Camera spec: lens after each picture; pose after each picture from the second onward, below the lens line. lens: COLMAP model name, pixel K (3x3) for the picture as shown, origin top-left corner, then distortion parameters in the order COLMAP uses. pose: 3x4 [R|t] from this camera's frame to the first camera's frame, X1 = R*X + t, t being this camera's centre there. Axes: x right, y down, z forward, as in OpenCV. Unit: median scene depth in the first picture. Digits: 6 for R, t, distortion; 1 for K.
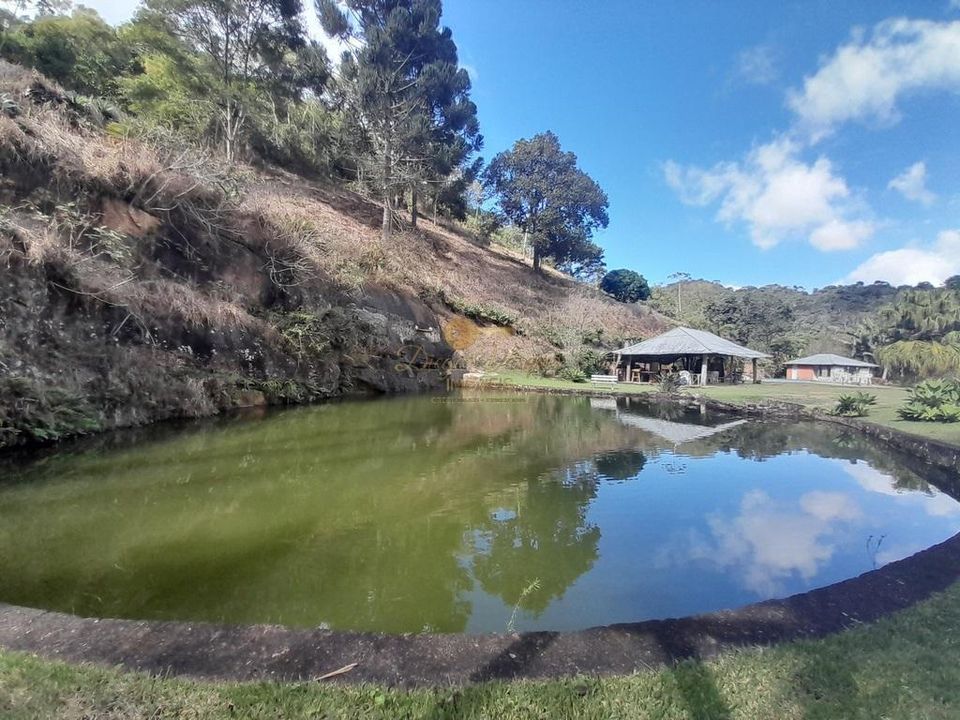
lens RADIAL K [[396.2, 0, 491.1], [0, 396.2, 354.5], [0, 0, 1]] dist [0.000737, -0.014343]
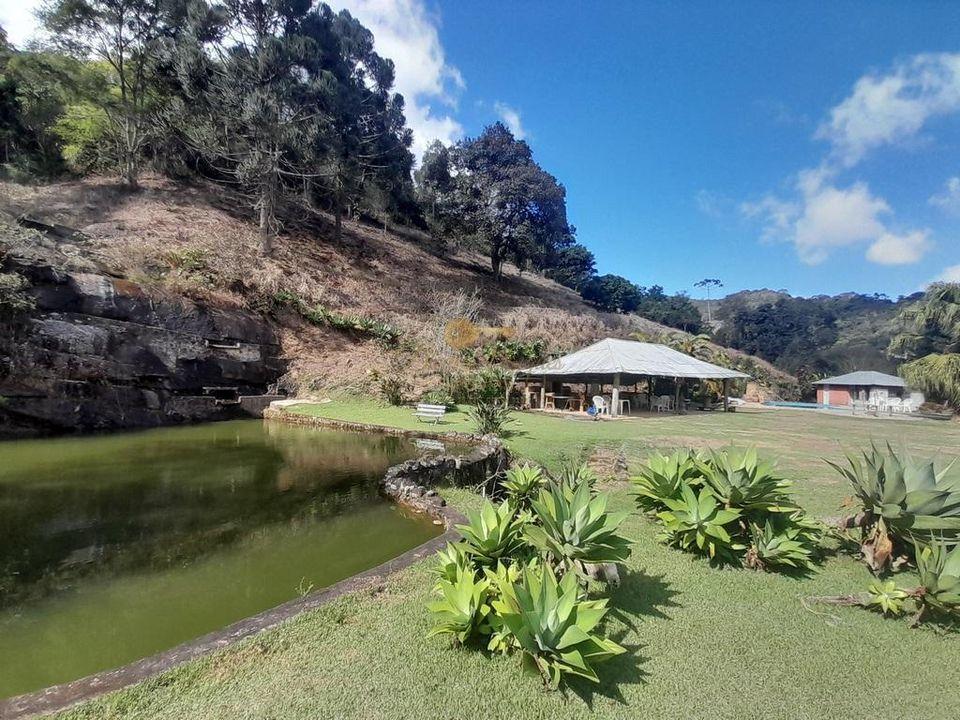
lens RADIAL K [[396.2, 0, 491.1], [0, 396.2, 354.5], [0, 0, 1]] dist [0.000737, -0.014343]
pose [[0.991459, -0.008760, -0.130124, 0.239523], [0.003303, 0.999108, -0.042093, -0.005197], [0.130377, 0.041304, 0.990604, 0.139435]]
